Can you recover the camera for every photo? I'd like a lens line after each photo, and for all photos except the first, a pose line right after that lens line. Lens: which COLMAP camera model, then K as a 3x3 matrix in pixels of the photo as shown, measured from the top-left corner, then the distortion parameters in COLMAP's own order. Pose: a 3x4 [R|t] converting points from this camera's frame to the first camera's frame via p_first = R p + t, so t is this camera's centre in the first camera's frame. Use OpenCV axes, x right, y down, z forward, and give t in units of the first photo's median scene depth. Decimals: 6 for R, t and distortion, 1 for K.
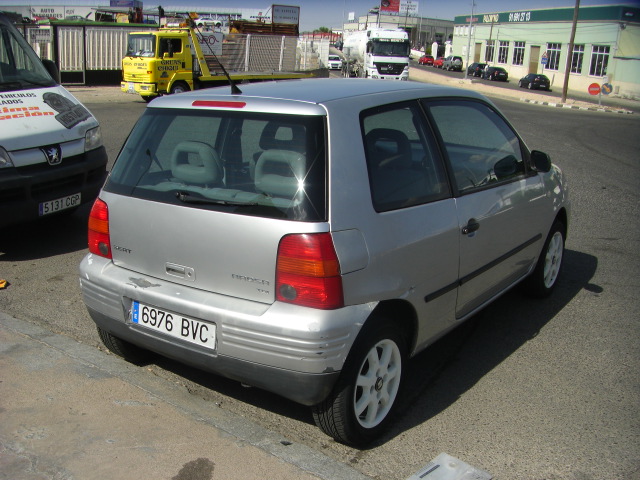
lens RADIAL K [[710.7, 0, 287.5], [0, 710.7, 318.2], [0, 0, 1]] dist [-0.161769, 0.039060]
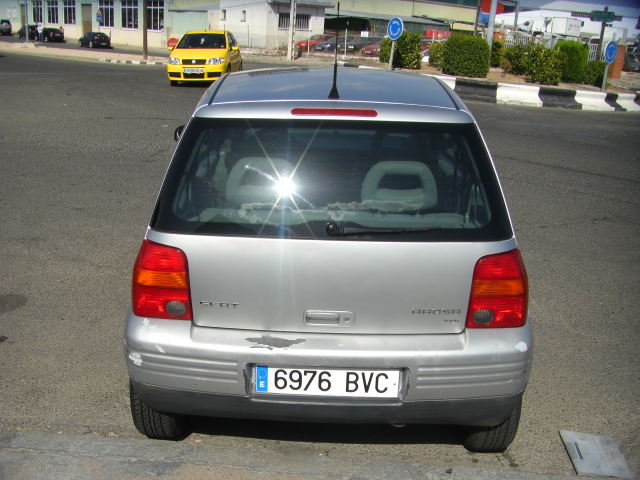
lens RADIAL K [[710.7, 0, 287.5], [0, 710.7, 318.2], [0, 0, 1]] dist [-0.161769, 0.039060]
pose [[0.821721, -0.216760, 0.527058, -0.602382], [0.187720, 0.976178, 0.108799, -0.158536], [-0.538086, 0.009537, 0.842836, 0.309006]]
